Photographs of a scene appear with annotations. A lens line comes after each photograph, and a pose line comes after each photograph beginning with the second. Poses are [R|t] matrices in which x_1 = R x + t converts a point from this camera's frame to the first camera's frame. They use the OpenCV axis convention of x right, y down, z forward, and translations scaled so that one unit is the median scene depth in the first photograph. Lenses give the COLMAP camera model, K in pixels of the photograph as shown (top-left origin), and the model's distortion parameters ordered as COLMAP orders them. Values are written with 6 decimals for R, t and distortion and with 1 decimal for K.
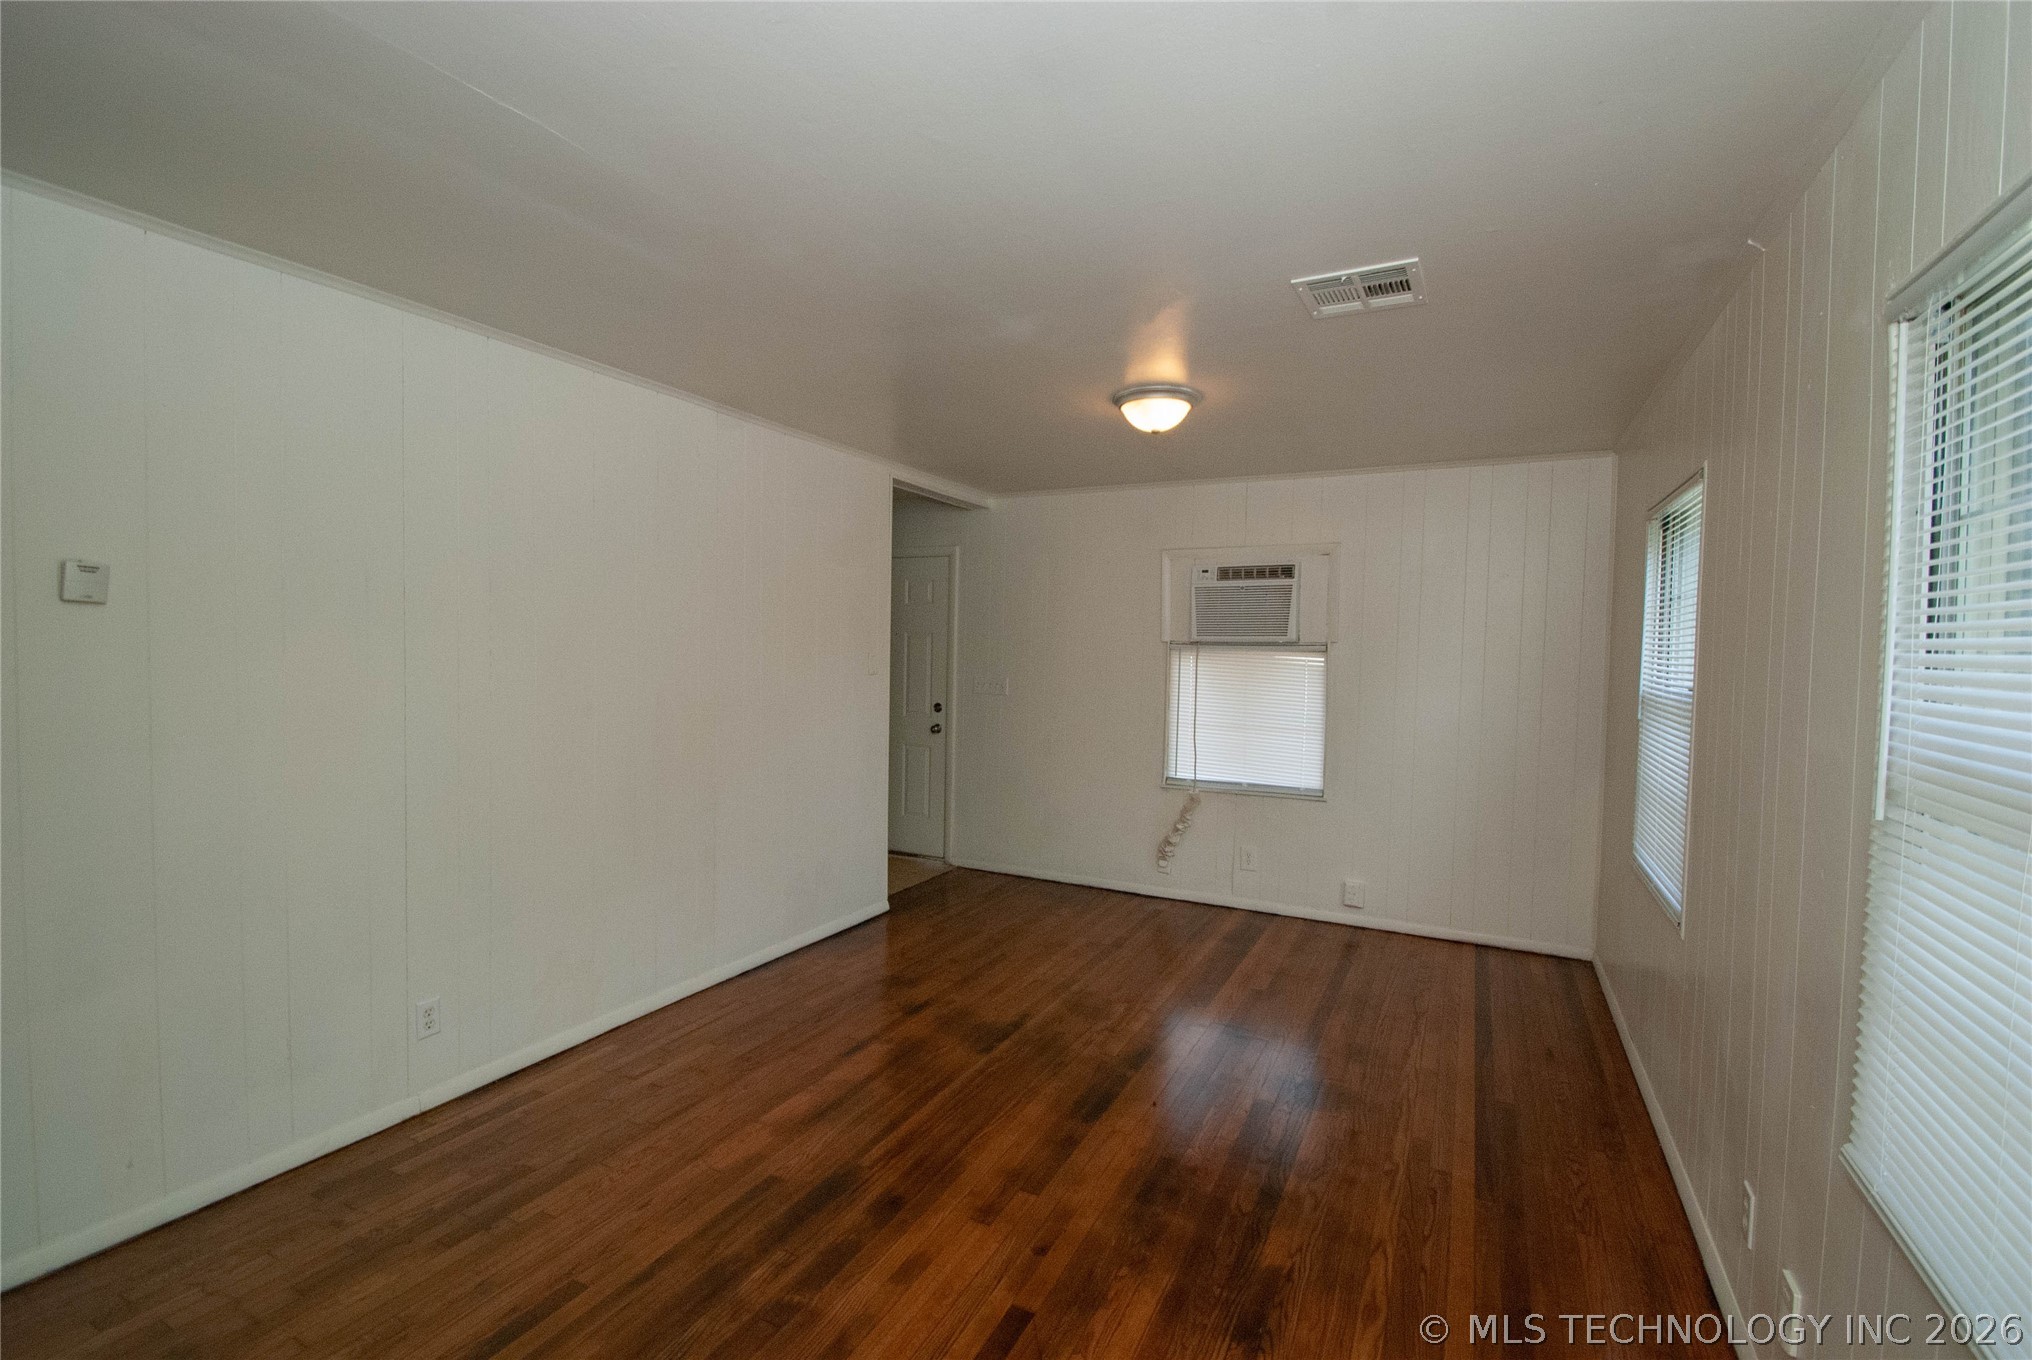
lens RADIAL K [[886.6, 0, 1019.6], [0, 886.6, 676.2], [0, 0, 1]] dist [0.002284, -0.009429]
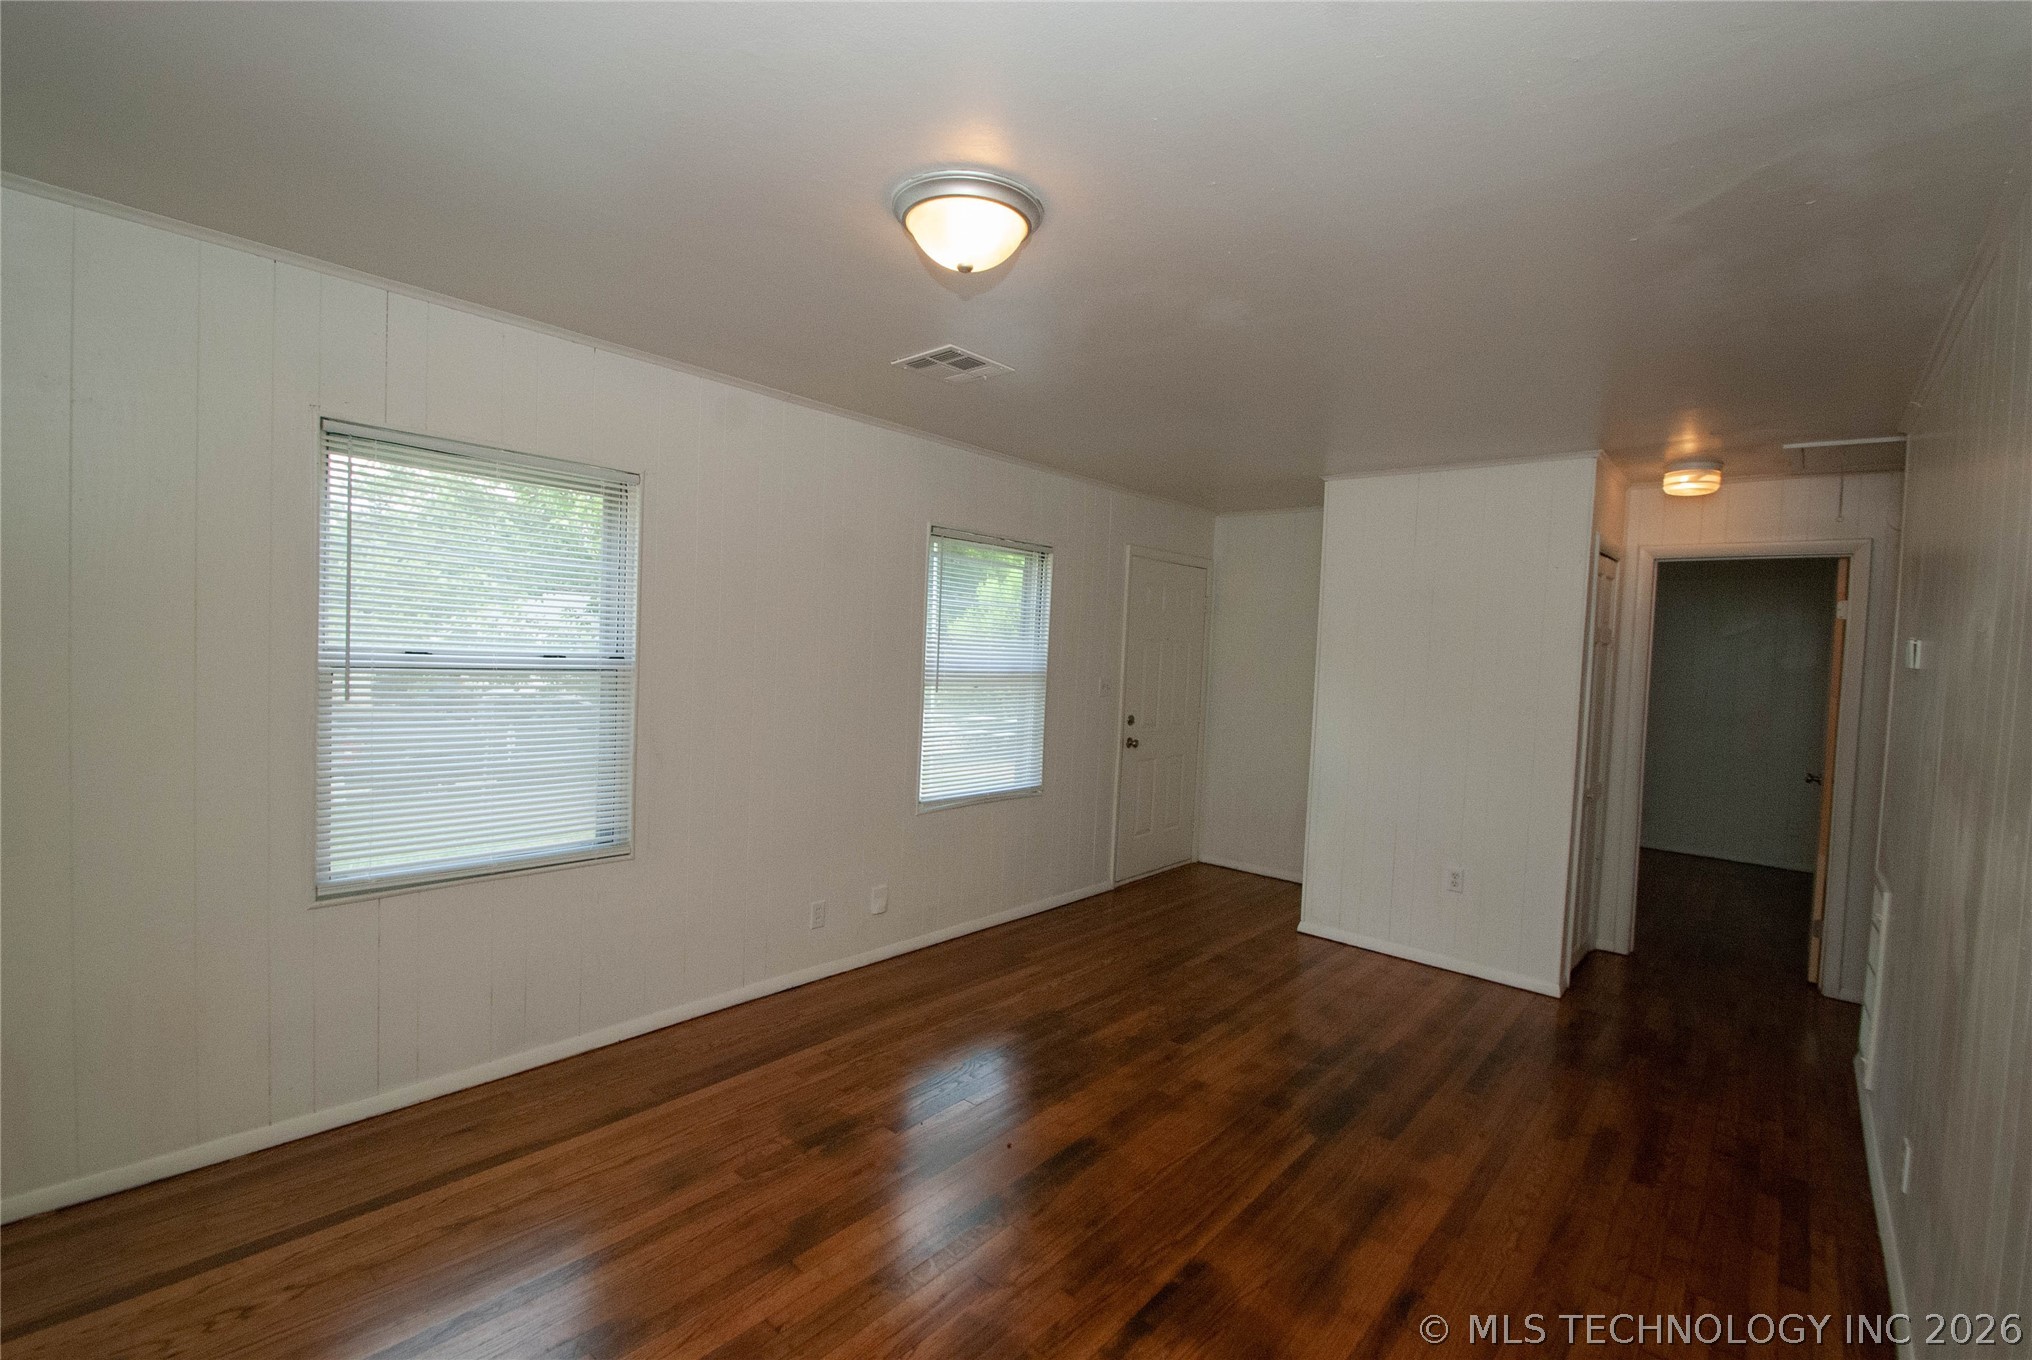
lens RADIAL K [[886.6, 0, 1019.6], [0, 886.6, 676.2], [0, 0, 1]] dist [0.002284, -0.009429]
pose [[-0.968380, -0.070684, 0.239257, -0.027044], [-0.055010, 0.995917, 0.071577, -0.042028], [-0.243339, 0.056152, -0.968315, 1.160732]]
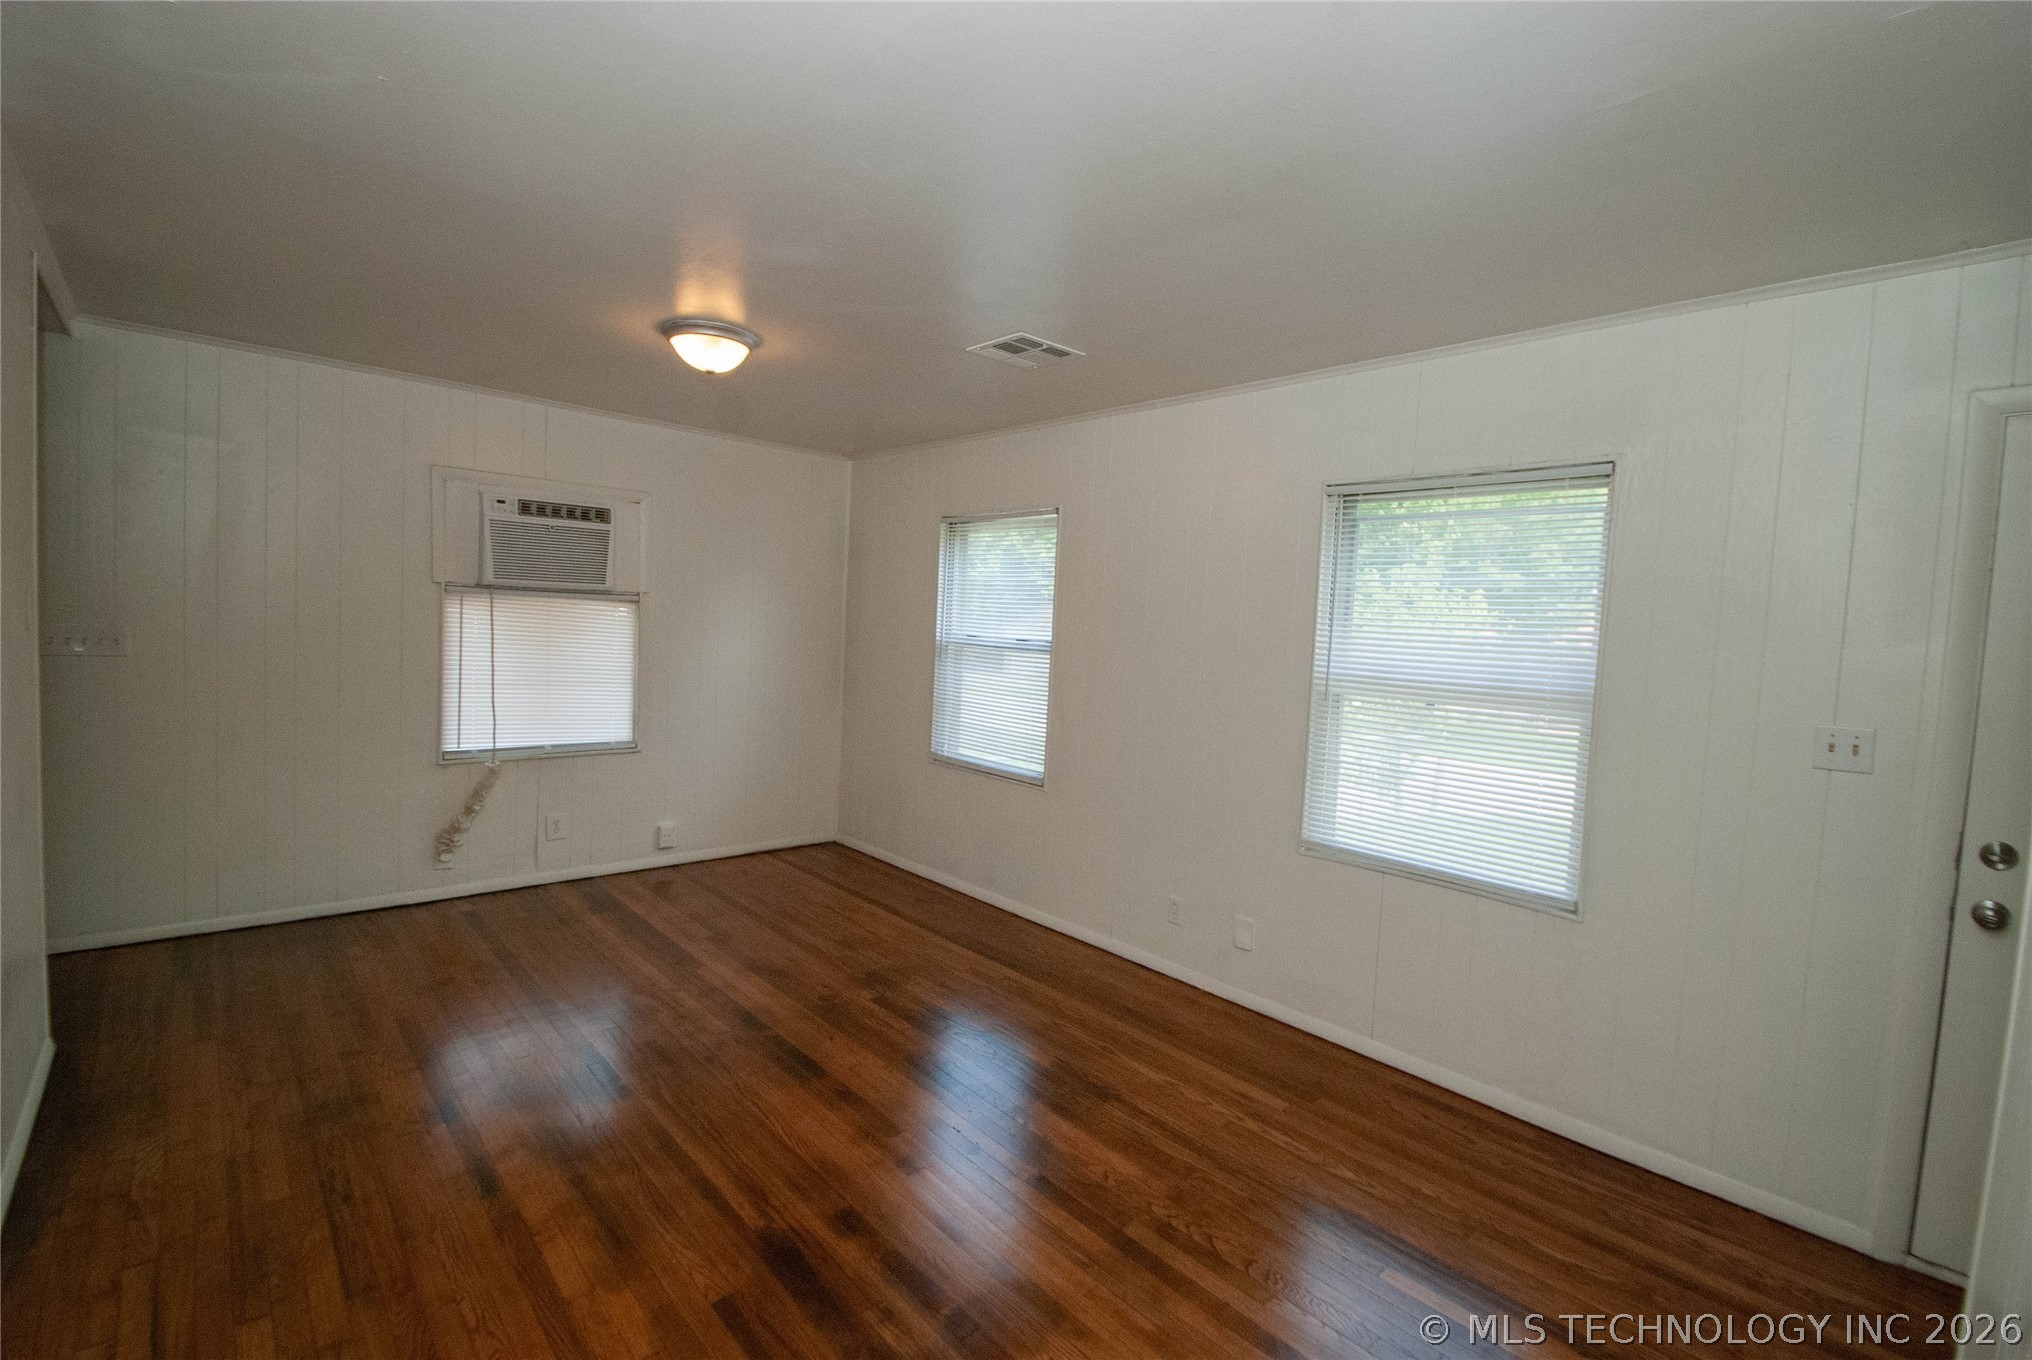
lens RADIAL K [[886.6, 0, 1019.6], [0, 886.6, 676.2], [0, 0, 1]] dist [0.002284, -0.009429]
pose [[0.342441, -0.056981, 0.937810, -0.467598], [-0.013448, 0.997760, 0.065534, -0.016425], [-0.939443, -0.035054, 0.340907, 0.272564]]
